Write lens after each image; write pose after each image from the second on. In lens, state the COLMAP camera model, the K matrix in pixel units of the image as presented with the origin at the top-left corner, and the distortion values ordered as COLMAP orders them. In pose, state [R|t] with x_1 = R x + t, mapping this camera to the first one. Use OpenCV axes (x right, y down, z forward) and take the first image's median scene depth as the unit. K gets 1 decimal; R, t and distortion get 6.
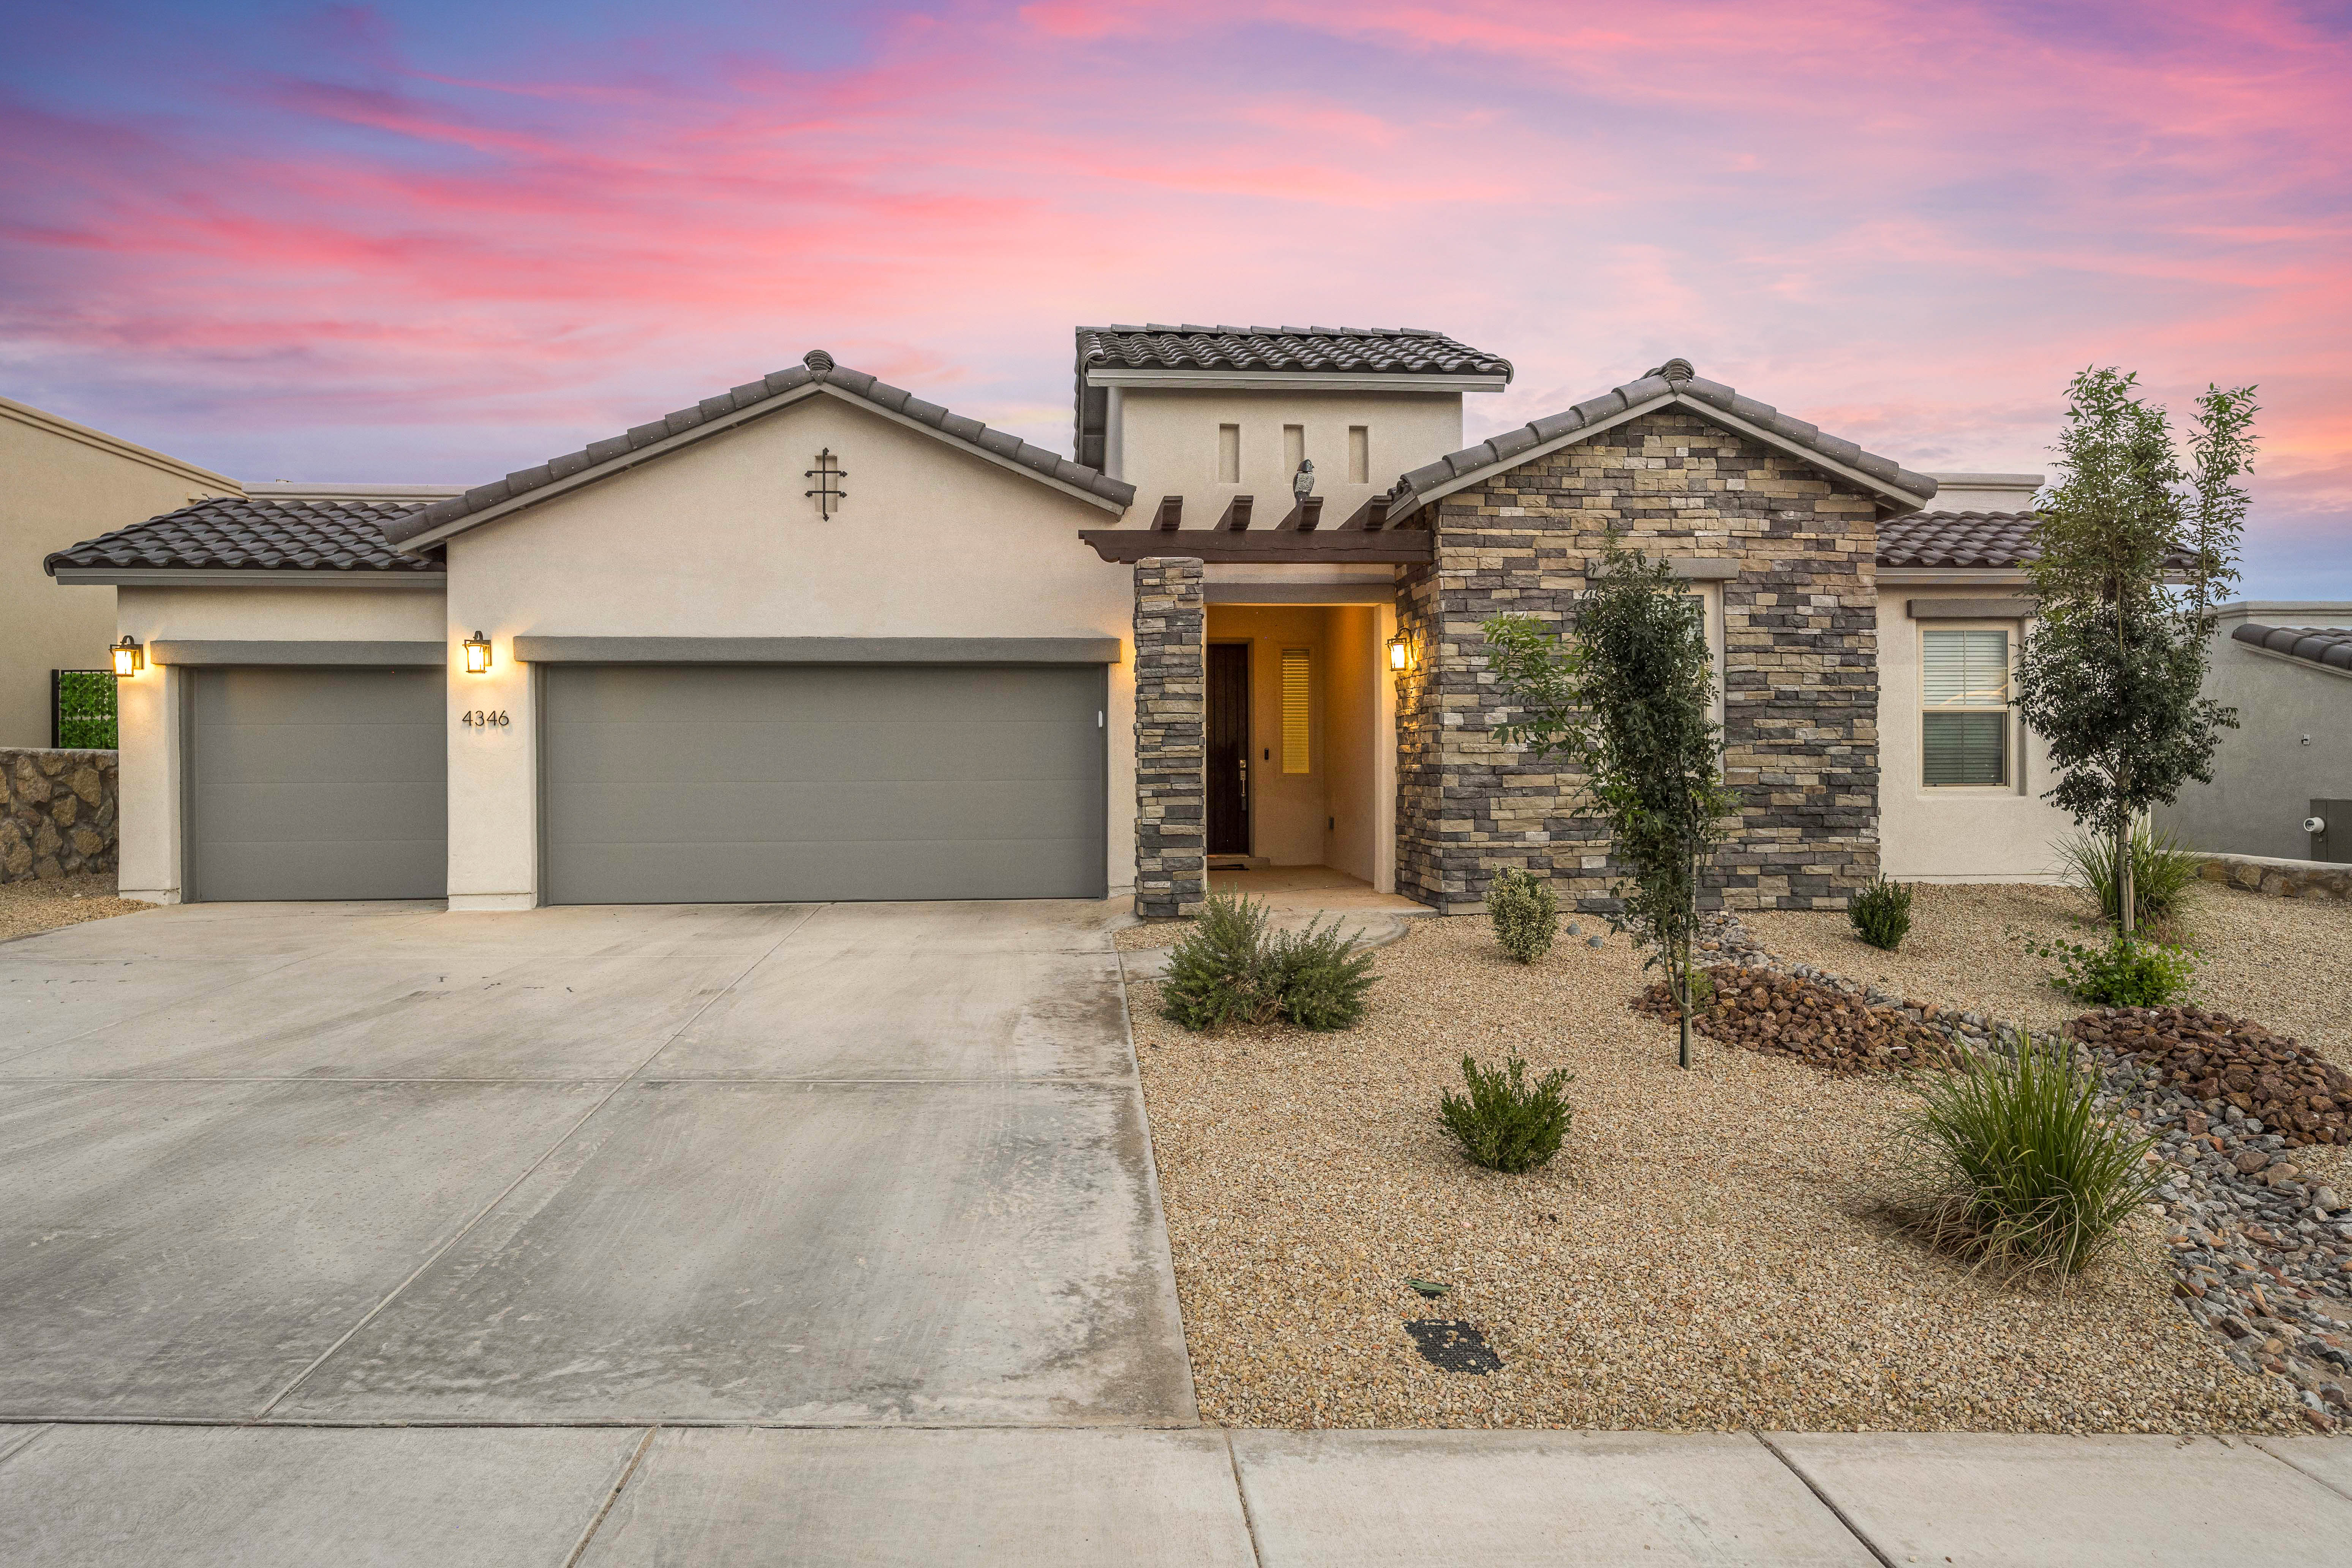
lens RADIAL K [[1424.9, 0, 1170.9], [0, 1424.9, 780.3], [0, 0, 1]] dist [-0.000727, 0.000245]
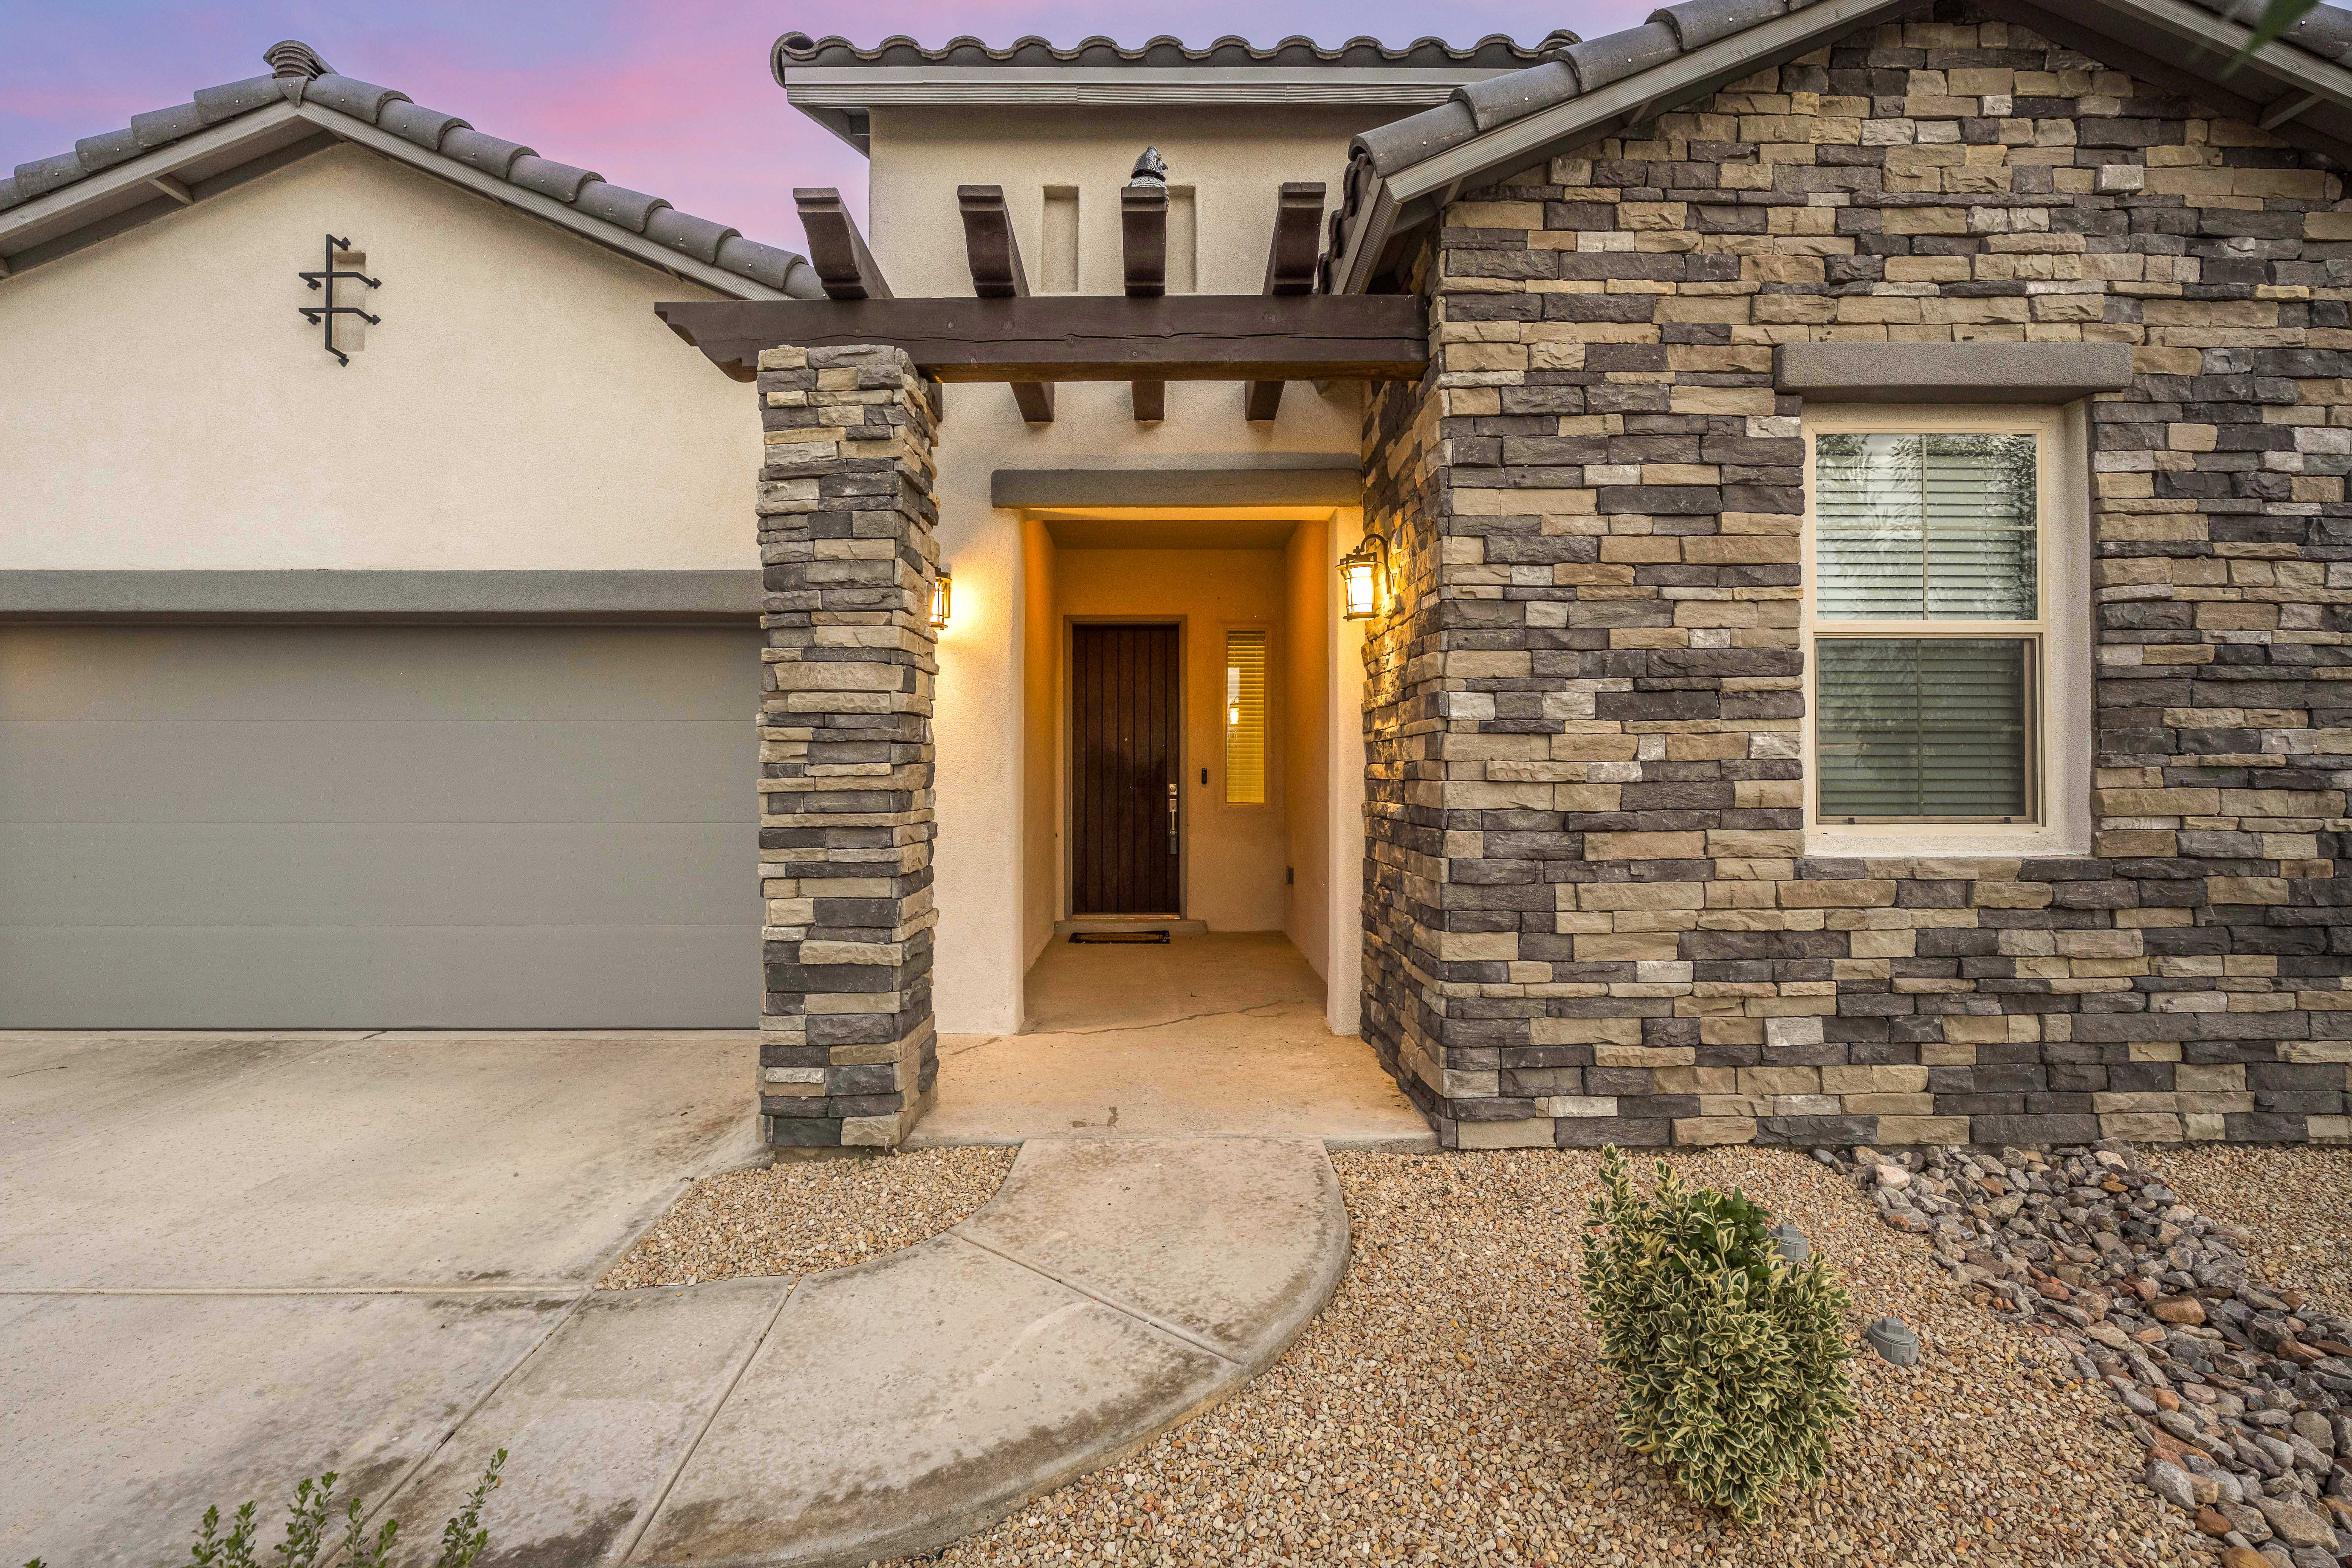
lens RADIAL K [[1080.2, 0, 1165.4], [0, 1080.2, 777.1], [0, 0, 1]] dist [-0.008037, 0.001657]
pose [[0.996991, 0.004018, -0.077419, 0.128195], [-0.004890, 0.999927, -0.011077, -0.016555], [0.077368, 0.011422, 0.996937, 0.652329]]
